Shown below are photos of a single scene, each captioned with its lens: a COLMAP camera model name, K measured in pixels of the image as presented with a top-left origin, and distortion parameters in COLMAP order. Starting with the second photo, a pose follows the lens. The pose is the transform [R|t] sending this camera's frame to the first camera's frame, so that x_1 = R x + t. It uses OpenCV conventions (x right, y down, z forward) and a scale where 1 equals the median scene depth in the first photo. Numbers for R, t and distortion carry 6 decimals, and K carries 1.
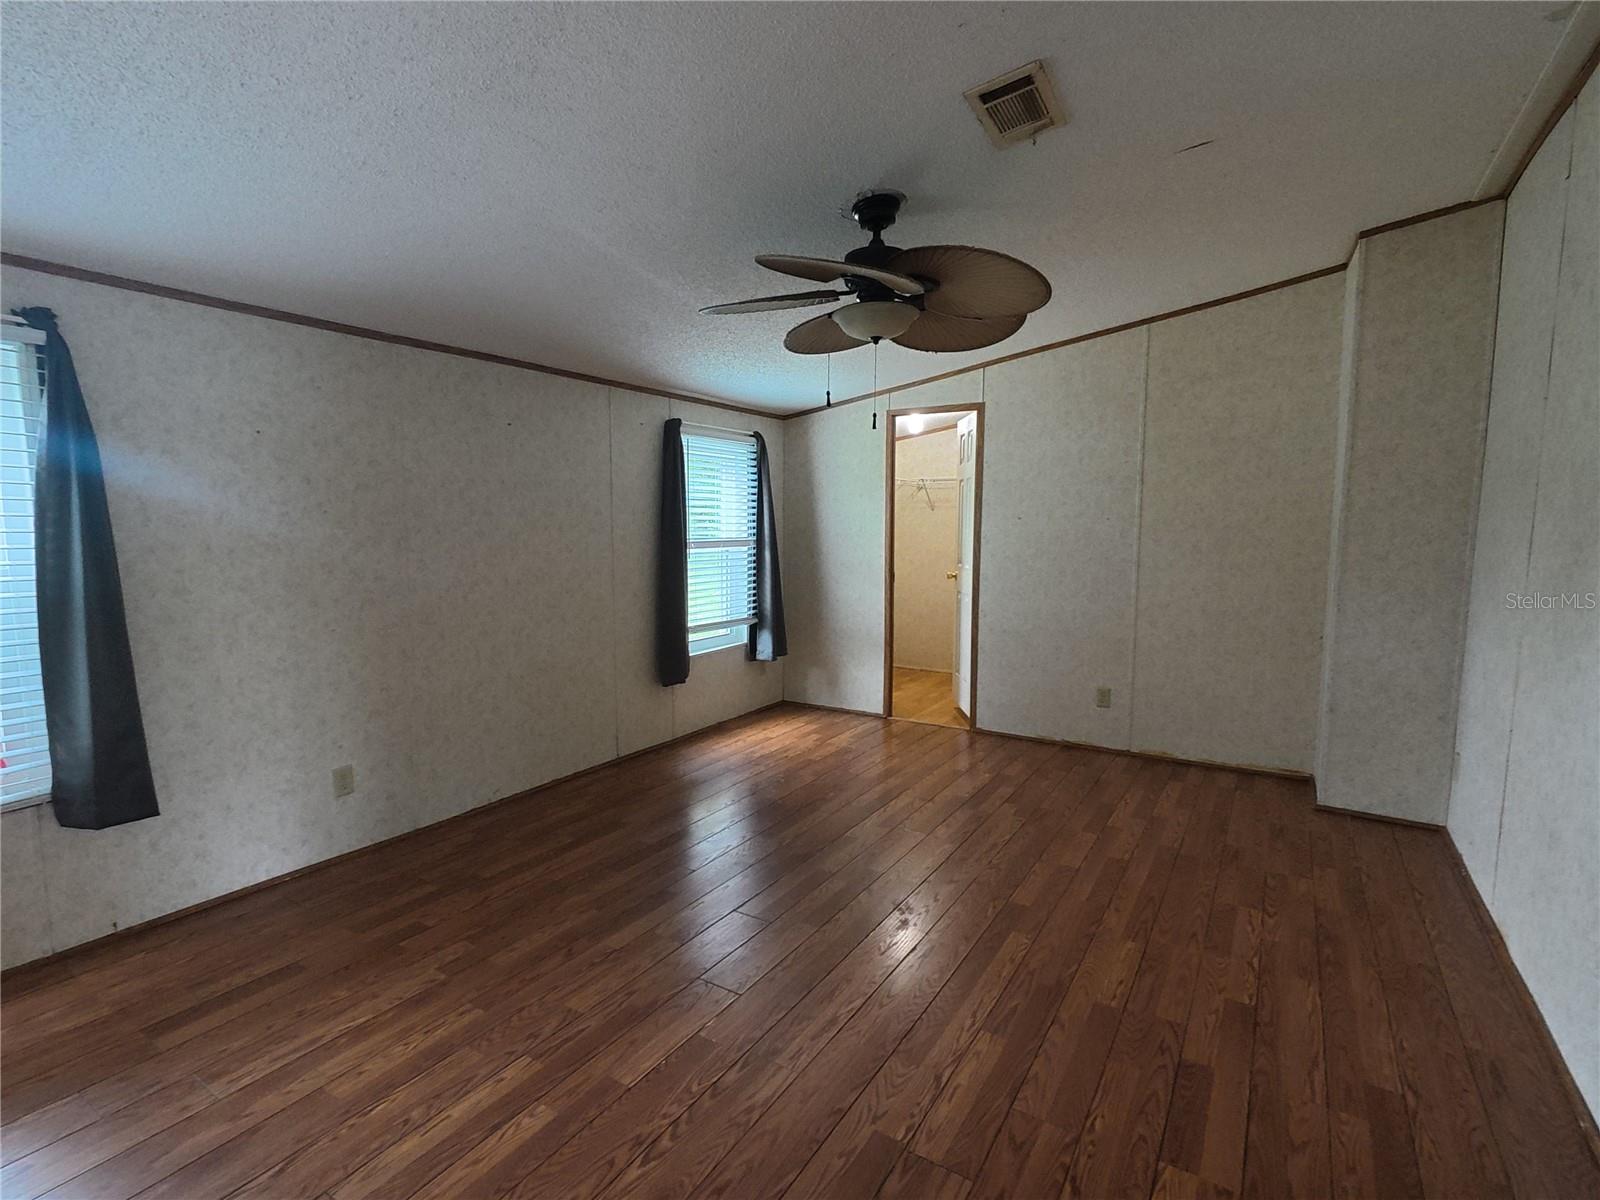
lens RADIAL K [[780.6, 0, 801.2], [0, 780.6, 606.9], [0, 0, 1]] dist [-0.004953, -0.000937]
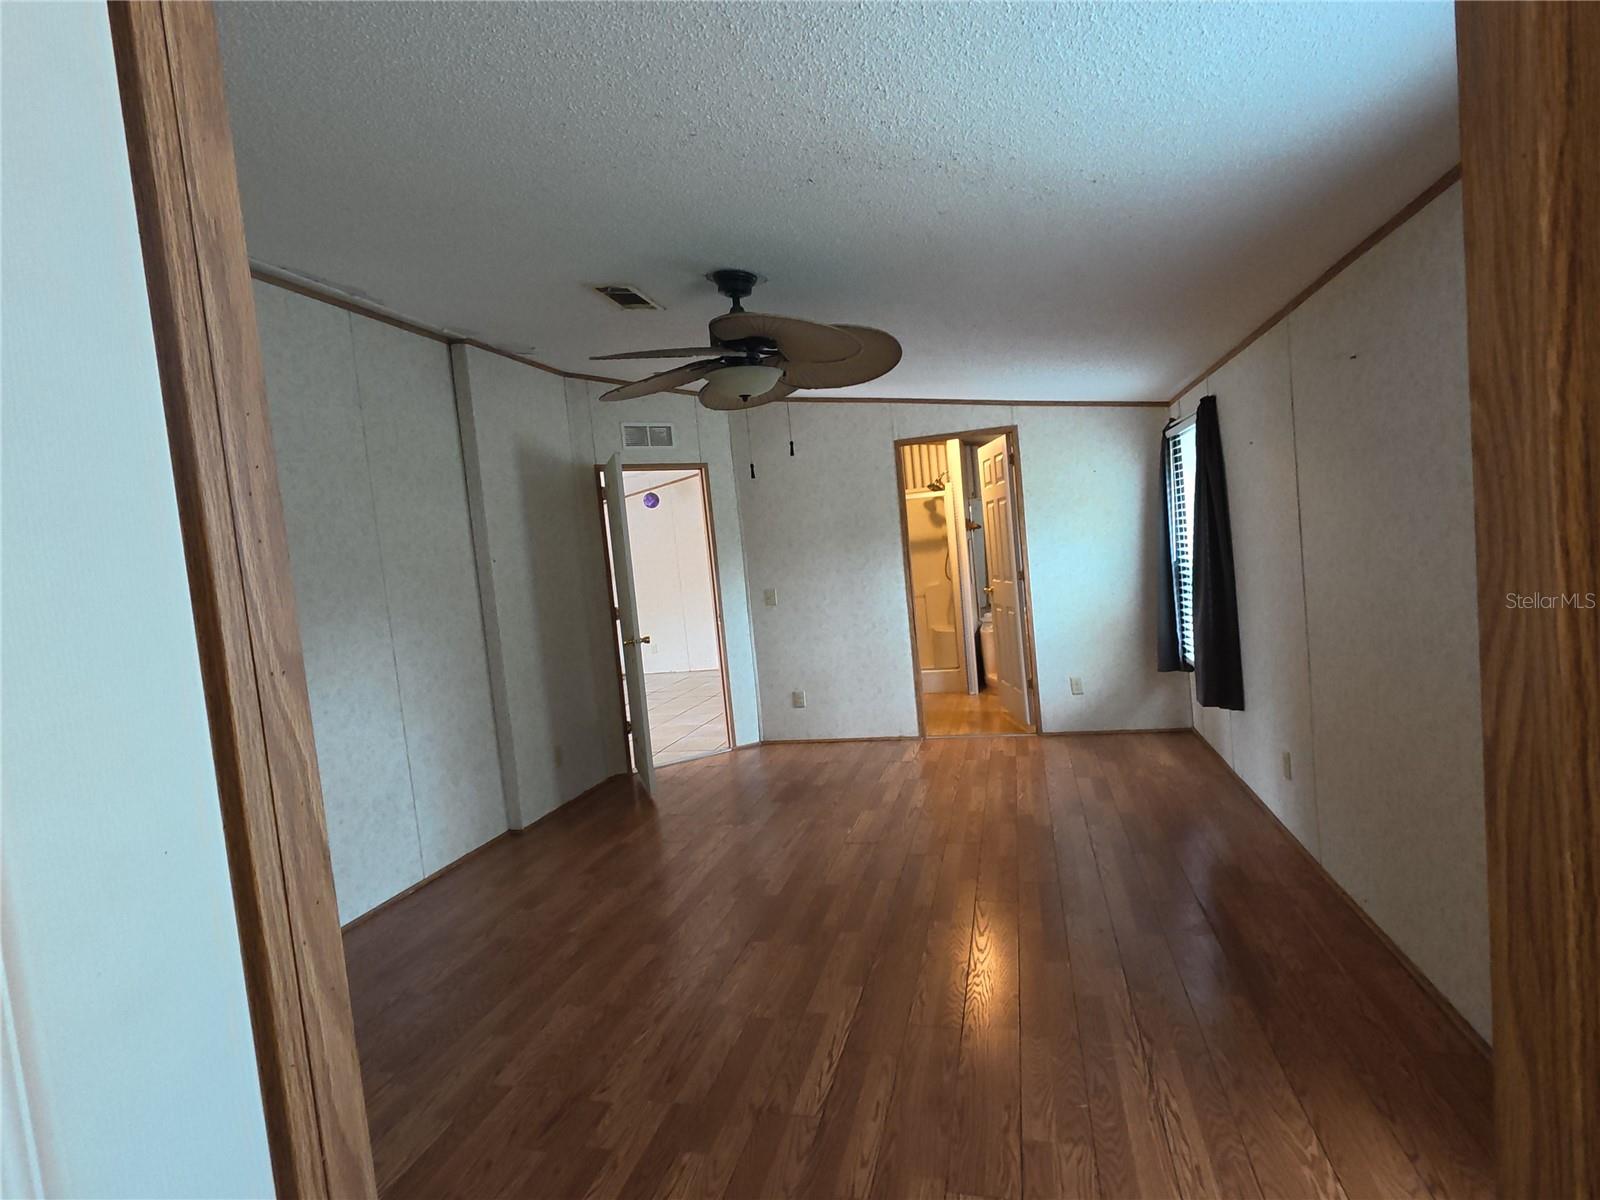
lens RADIAL K [[780.6, 0, 801.2], [0, 780.6, 606.9], [0, 0, 1]] dist [-0.004953, -0.000937]
pose [[-0.952760, 0.105901, -0.284664, 0.387710], [0.057877, 0.983373, 0.172126, -0.255302], [0.298159, 0.147519, -0.943048, 2.247754]]
